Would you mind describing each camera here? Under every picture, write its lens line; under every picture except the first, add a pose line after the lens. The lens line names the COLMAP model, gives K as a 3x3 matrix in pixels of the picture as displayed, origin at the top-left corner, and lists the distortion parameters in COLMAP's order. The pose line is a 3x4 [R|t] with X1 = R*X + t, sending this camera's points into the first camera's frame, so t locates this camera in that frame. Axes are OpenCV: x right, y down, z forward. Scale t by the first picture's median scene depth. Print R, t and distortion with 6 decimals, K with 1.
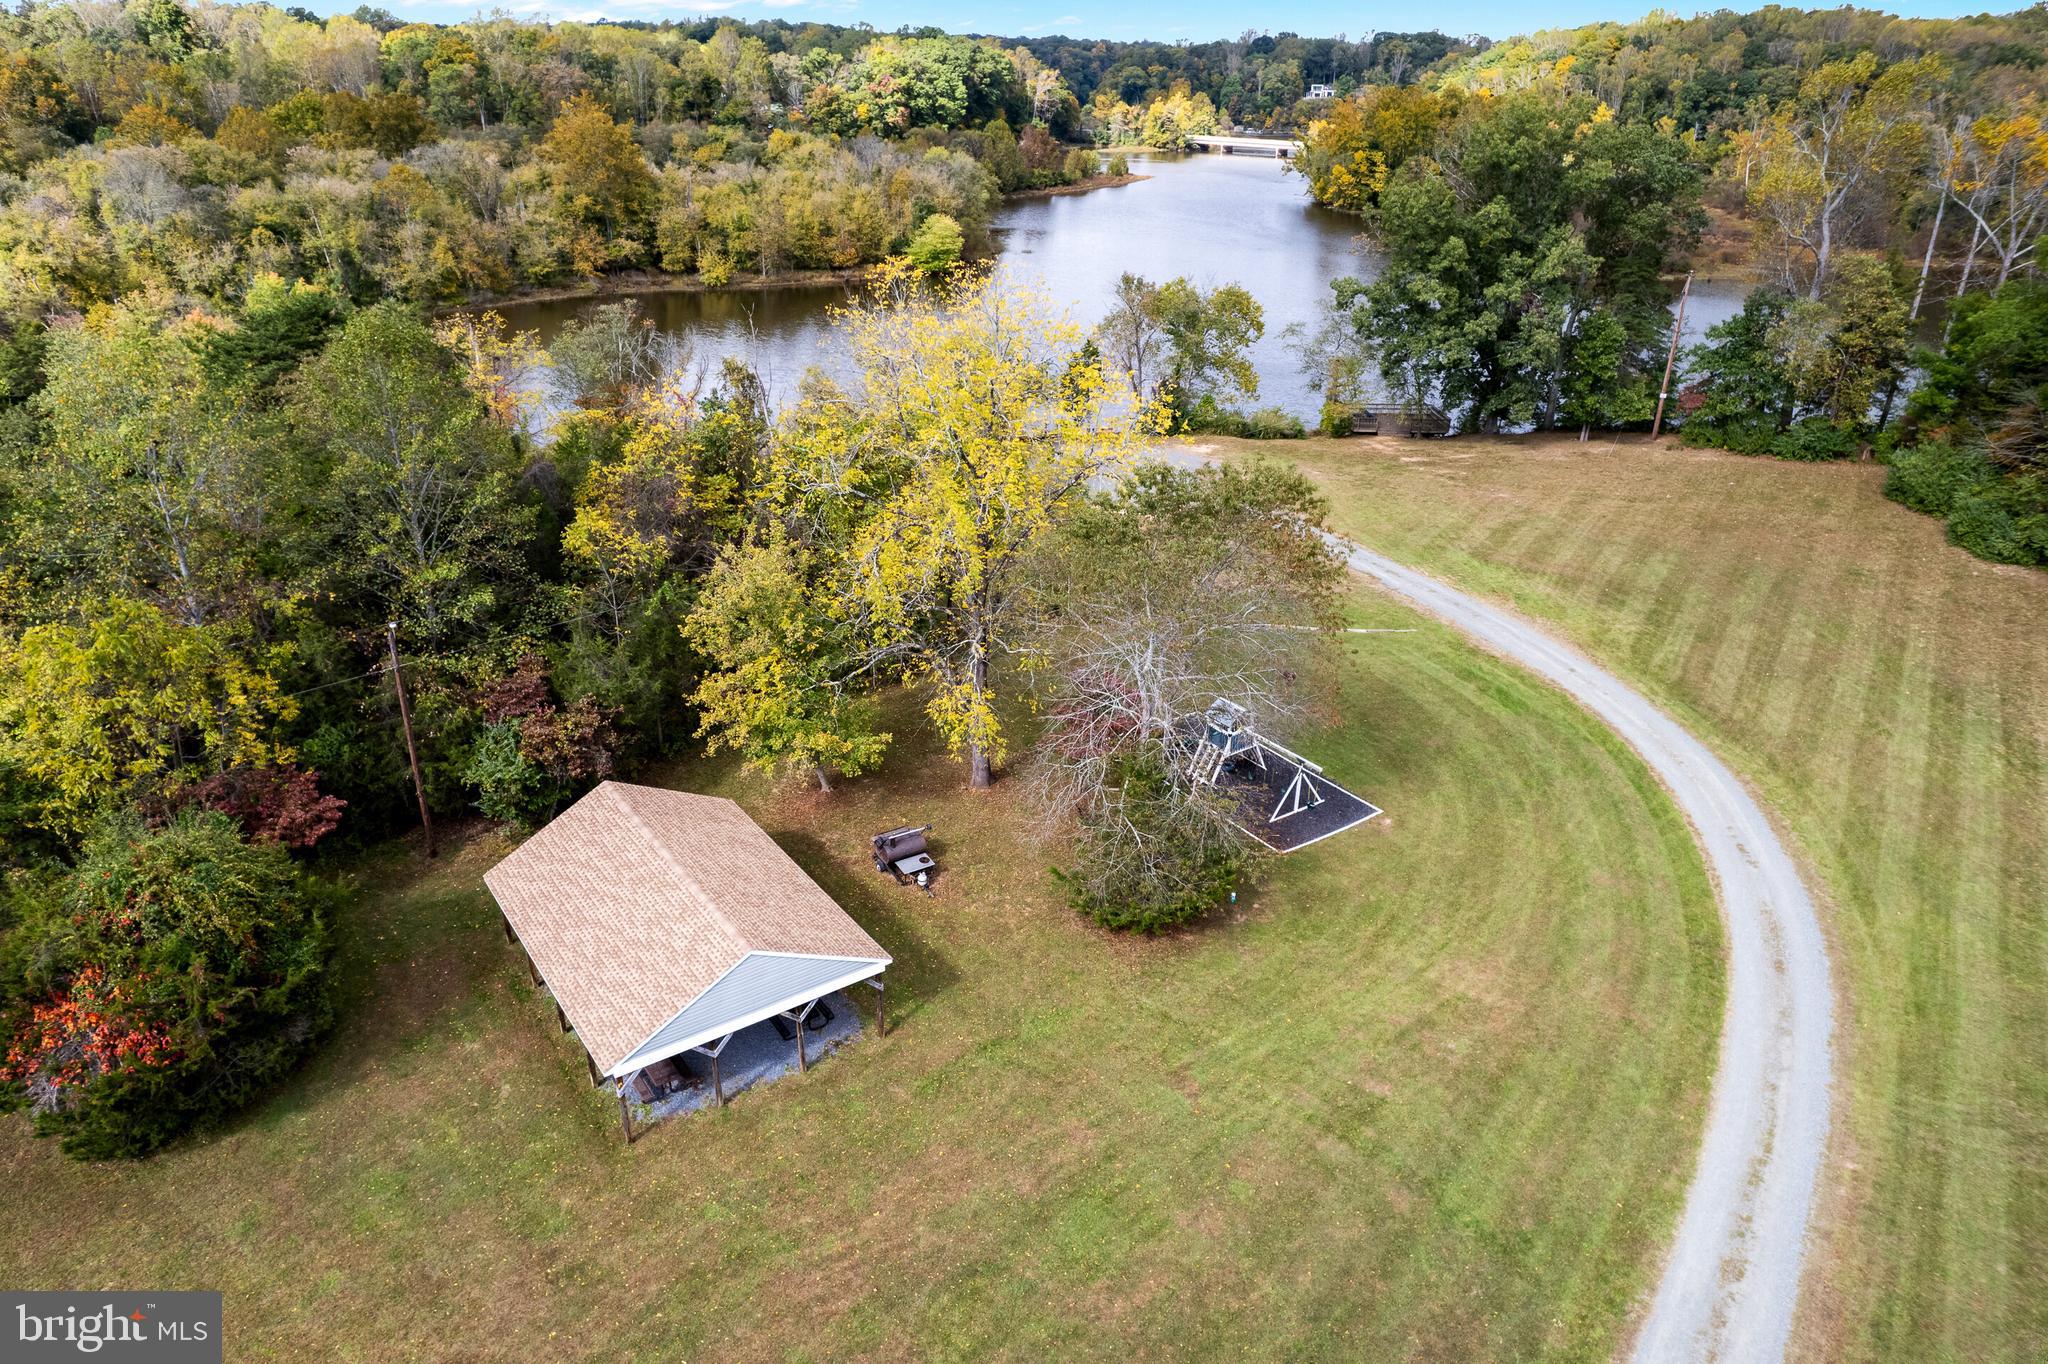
lens RADIAL K [[1318.5, 0, 1018.9], [0, 1318.5, 678.4], [0, 0, 1]] dist [-0.049937, 0.024626]
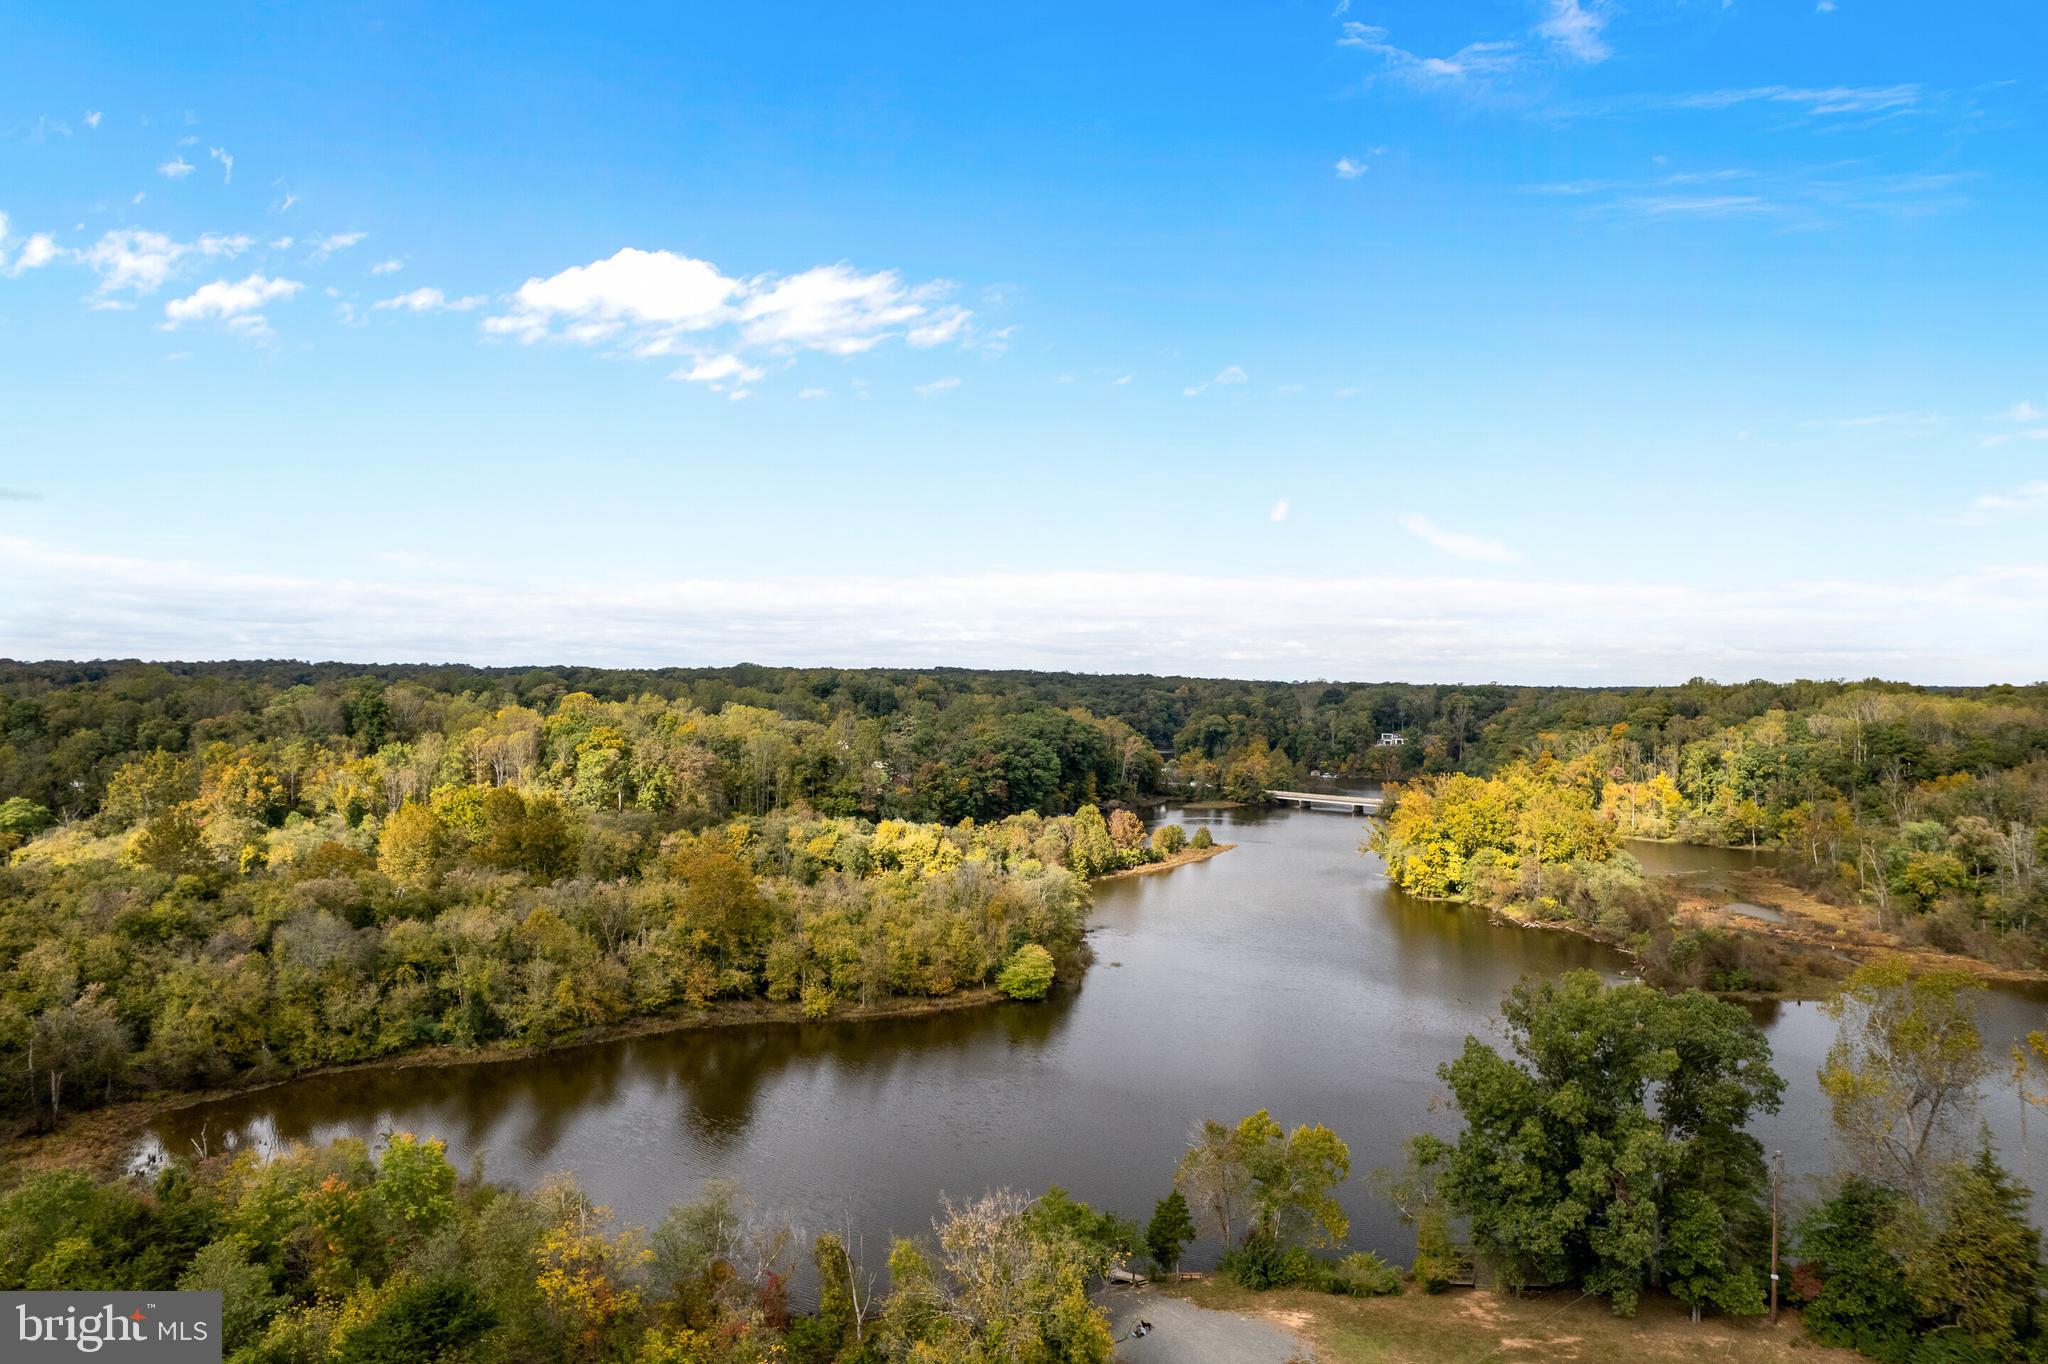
lens RADIAL K [[1318.5, 0, 1025.9], [0, 1318.5, 681.6], [0, 0, 1]] dist [-0.049937, 0.024626]
pose [[0.998021, -0.000268, -0.062882, 0.000522], [-0.026576, 0.904498, -0.425649, -0.064523], [0.056991, 0.426478, 0.902701, -0.030952]]
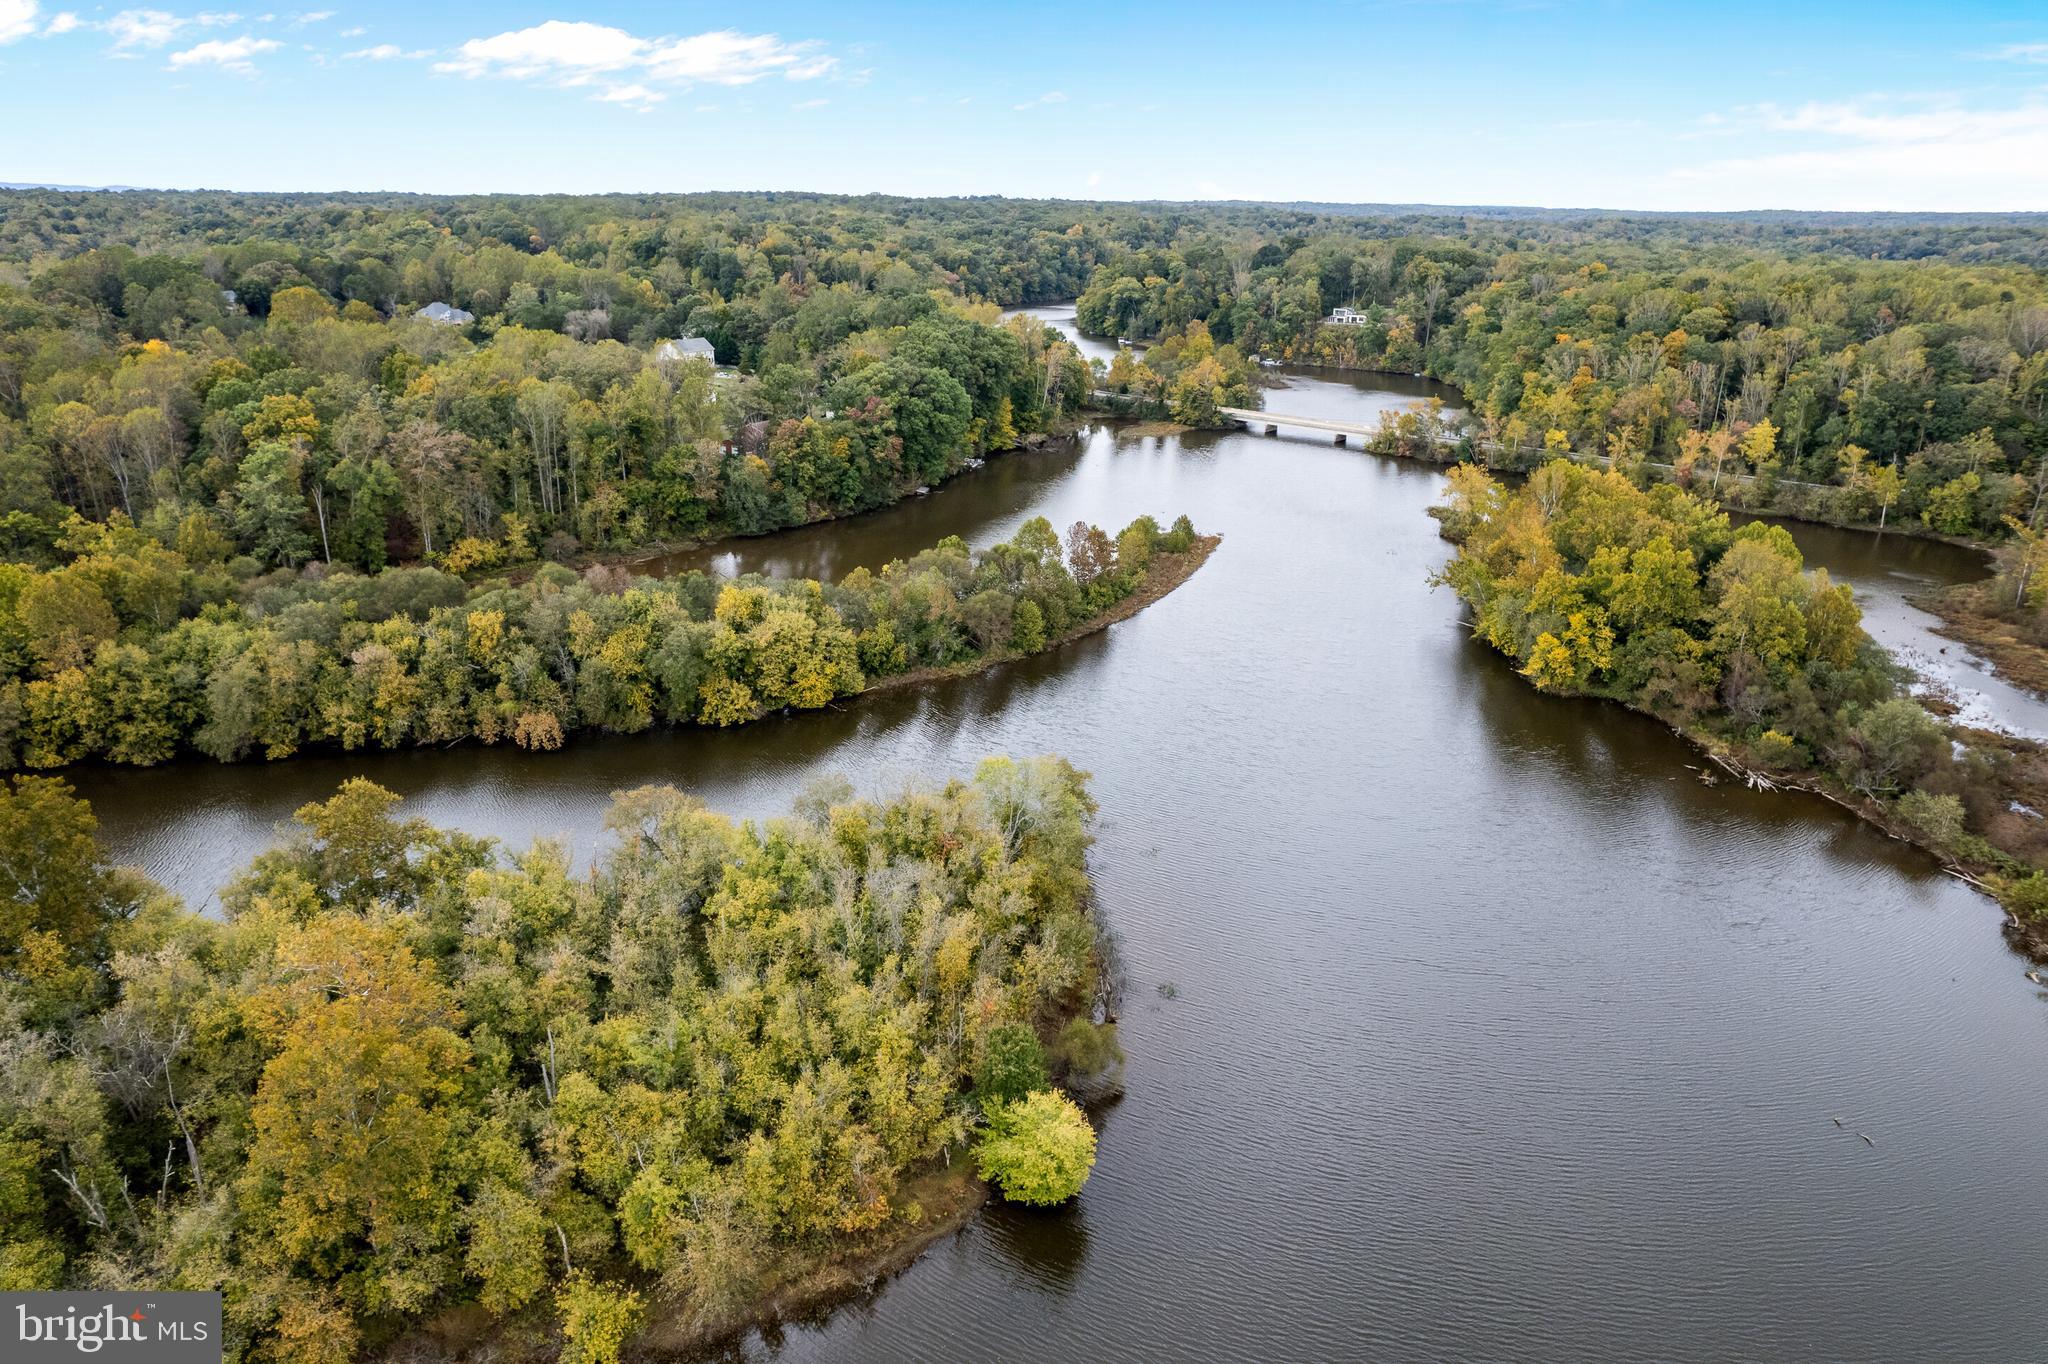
lens RADIAL K [[1318.5, 0, 1014.8], [0, 1318.5, 682.5], [0, 0, 1]] dist [-0.049937, 0.024626]
pose [[0.999488, -0.008760, 0.030770, -0.060284], [0.011248, 0.996599, -0.081632, -0.323164], [-0.029950, 0.081937, 0.996187, 0.330160]]
